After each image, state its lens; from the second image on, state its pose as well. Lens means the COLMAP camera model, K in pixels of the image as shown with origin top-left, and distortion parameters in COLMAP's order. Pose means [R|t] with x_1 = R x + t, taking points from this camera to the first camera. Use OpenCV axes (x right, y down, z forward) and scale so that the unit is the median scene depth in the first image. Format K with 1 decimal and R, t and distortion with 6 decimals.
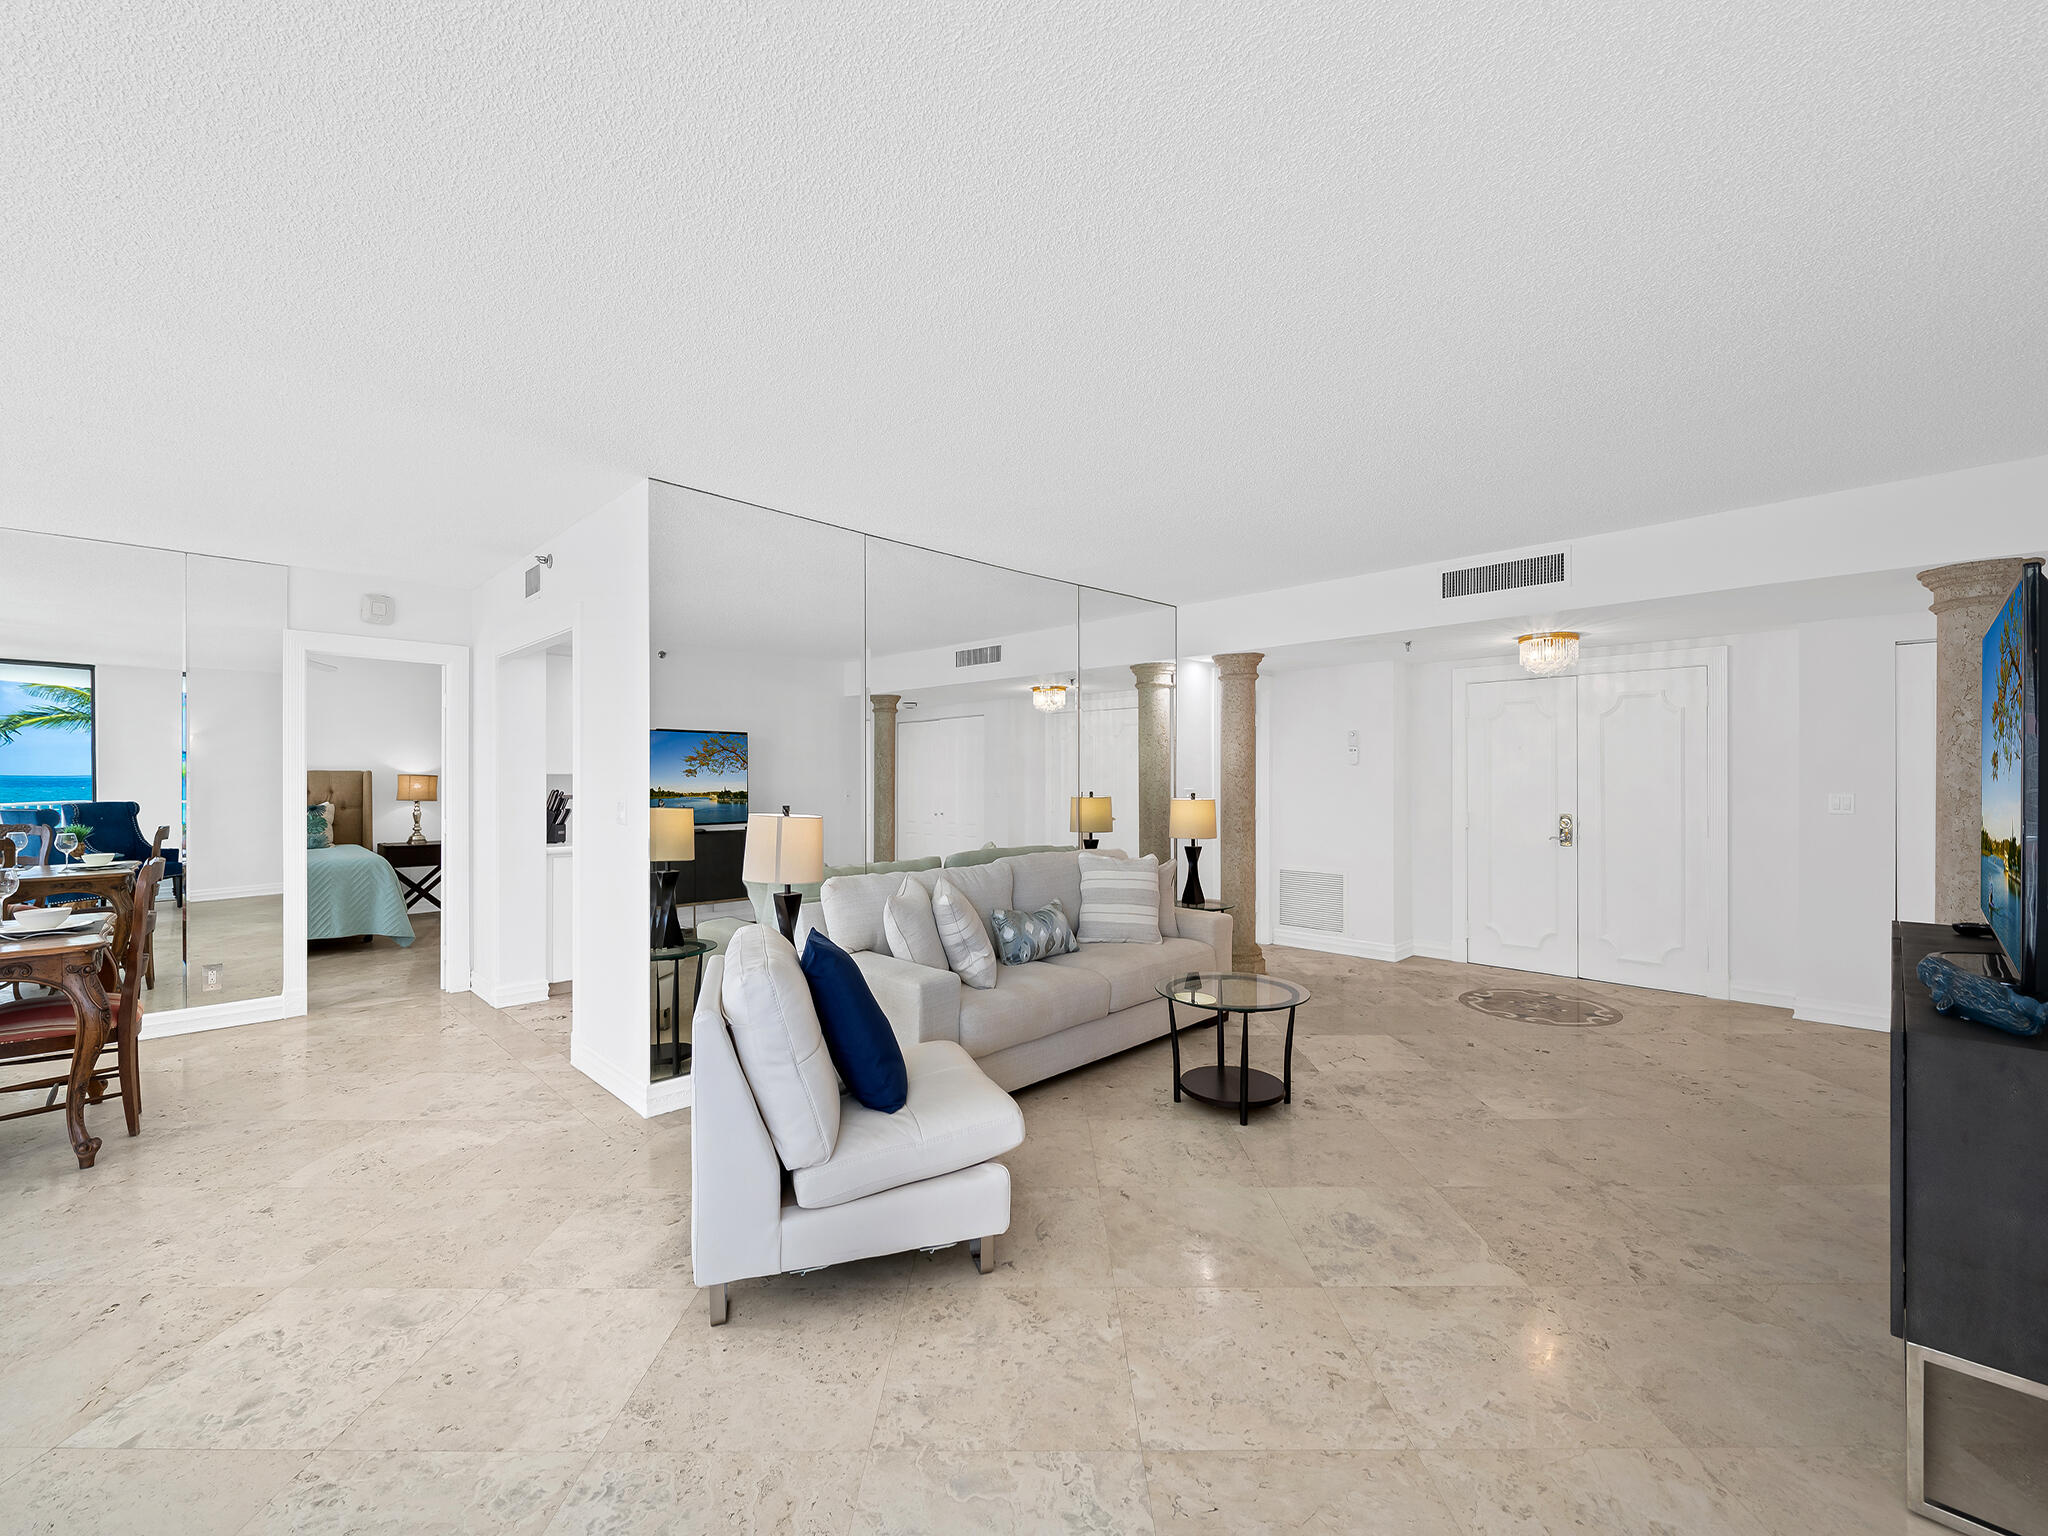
lens RADIAL K [[845.3, 0, 1028.3], [0, 845.3, 774.4], [0, 0, 1]] dist [0.005766, -0.004674]
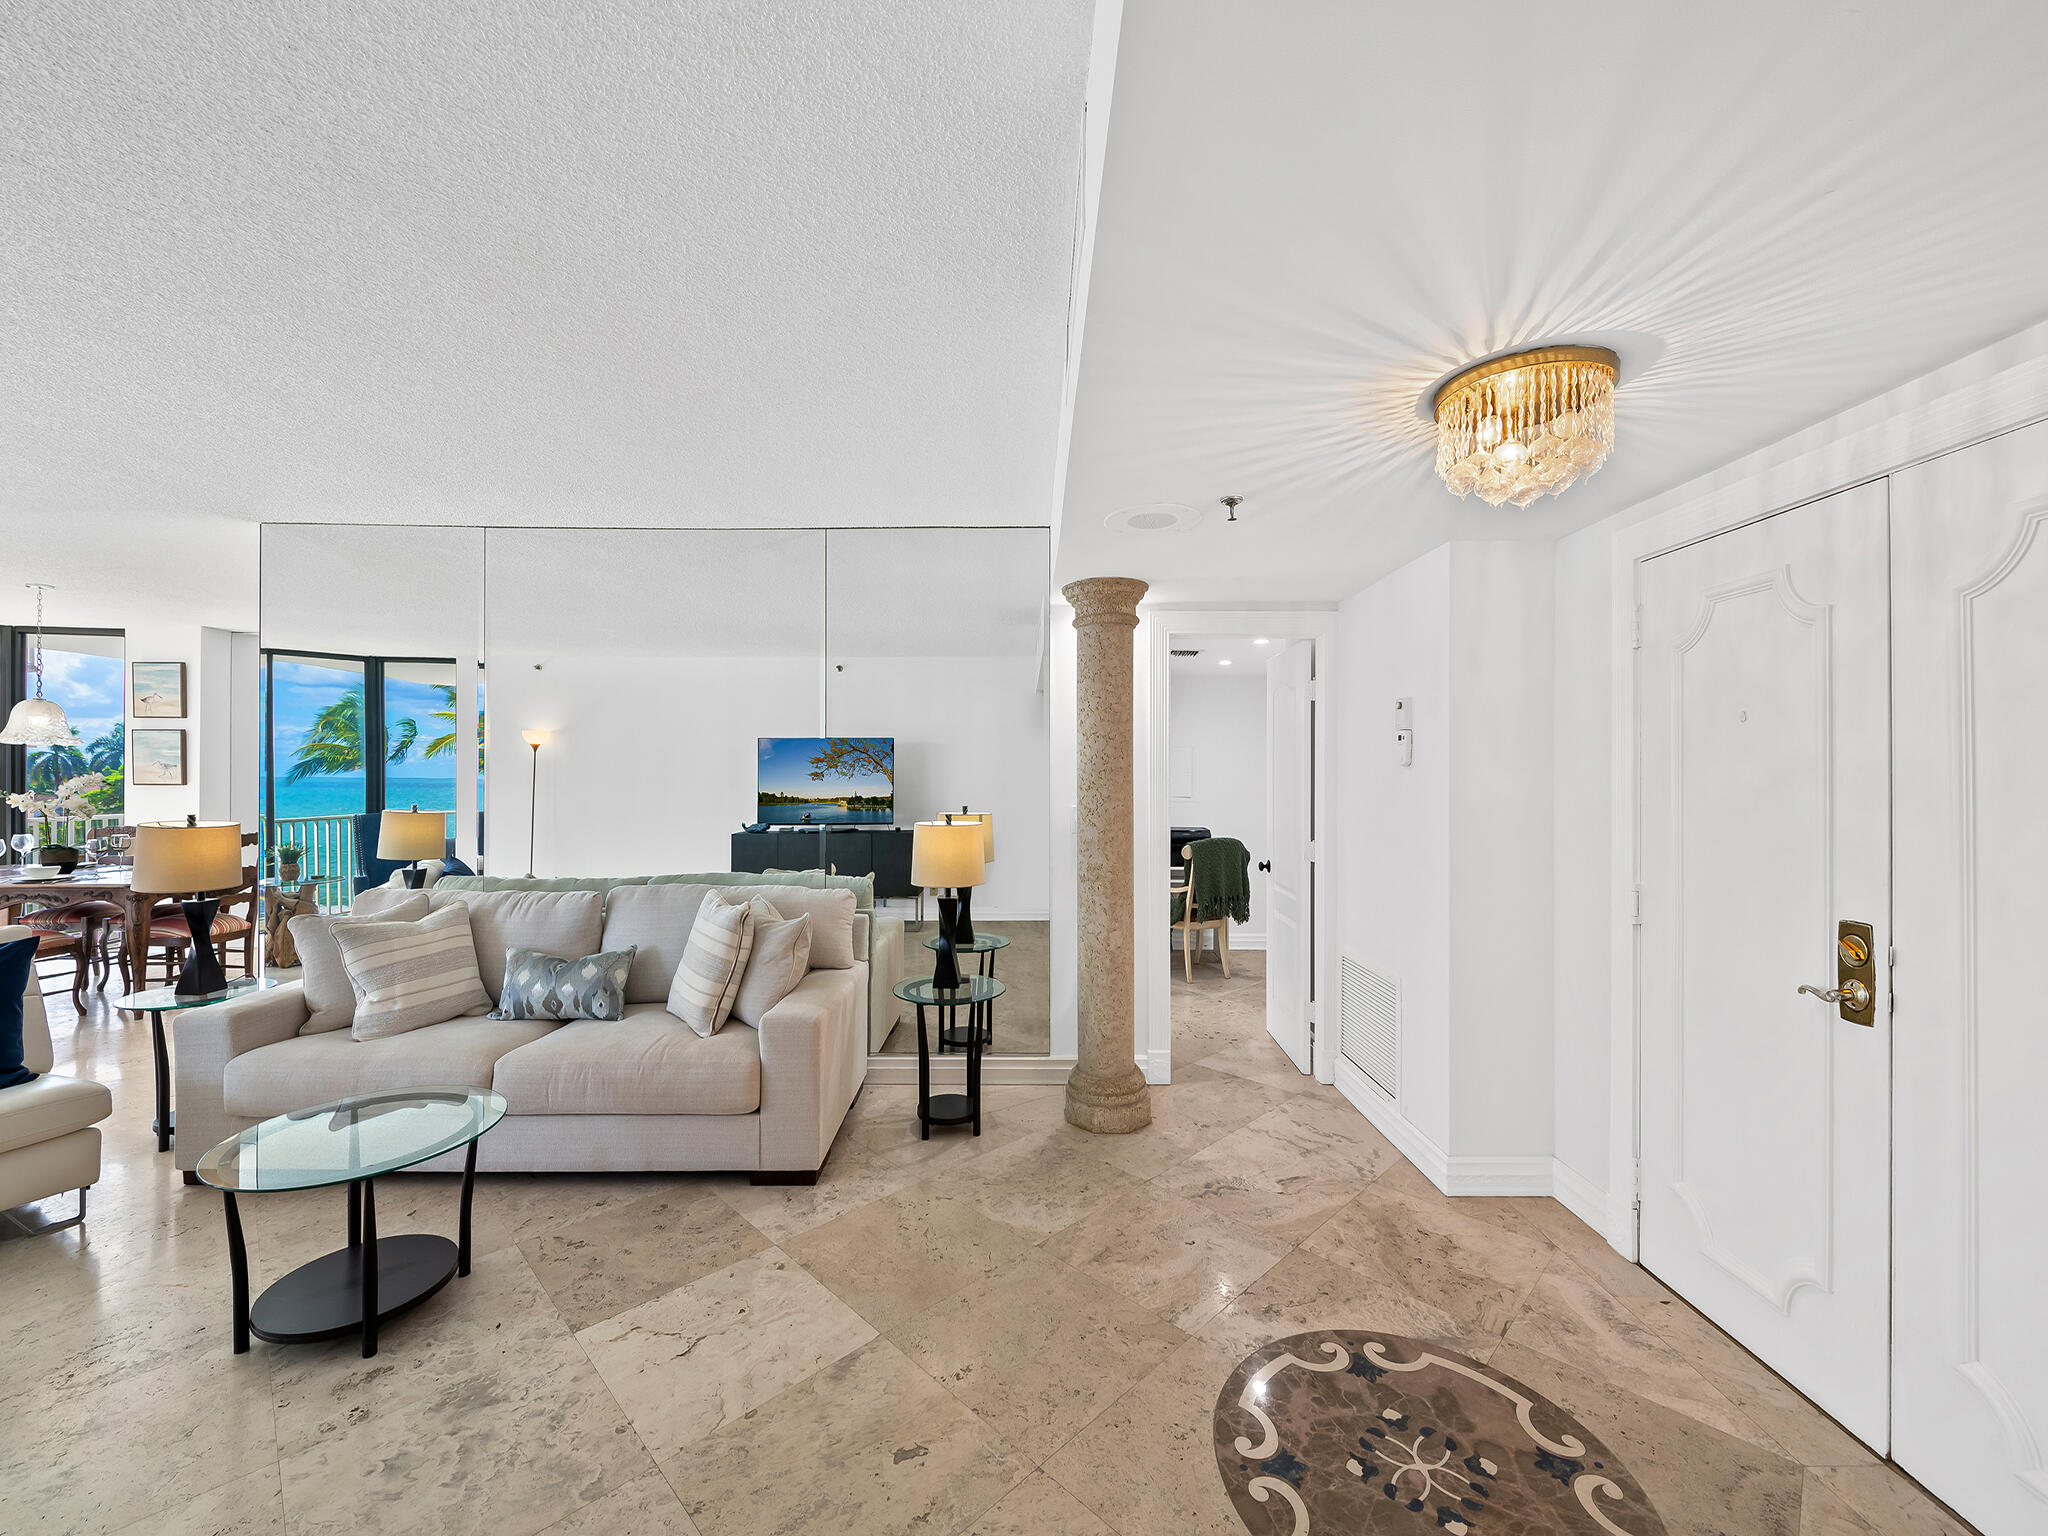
lens RADIAL K [[788.4, 0, 1024.0], [0, 788.4, 768.0], [0, 0, 1]] dist [0.012201, -0.008286]
pose [[0.705432, -0.007897, -0.708734, 0.710111], [0.003490, 0.999965, -0.007668, -0.010589], [0.708769, 0.002936, 0.705434, 0.648777]]
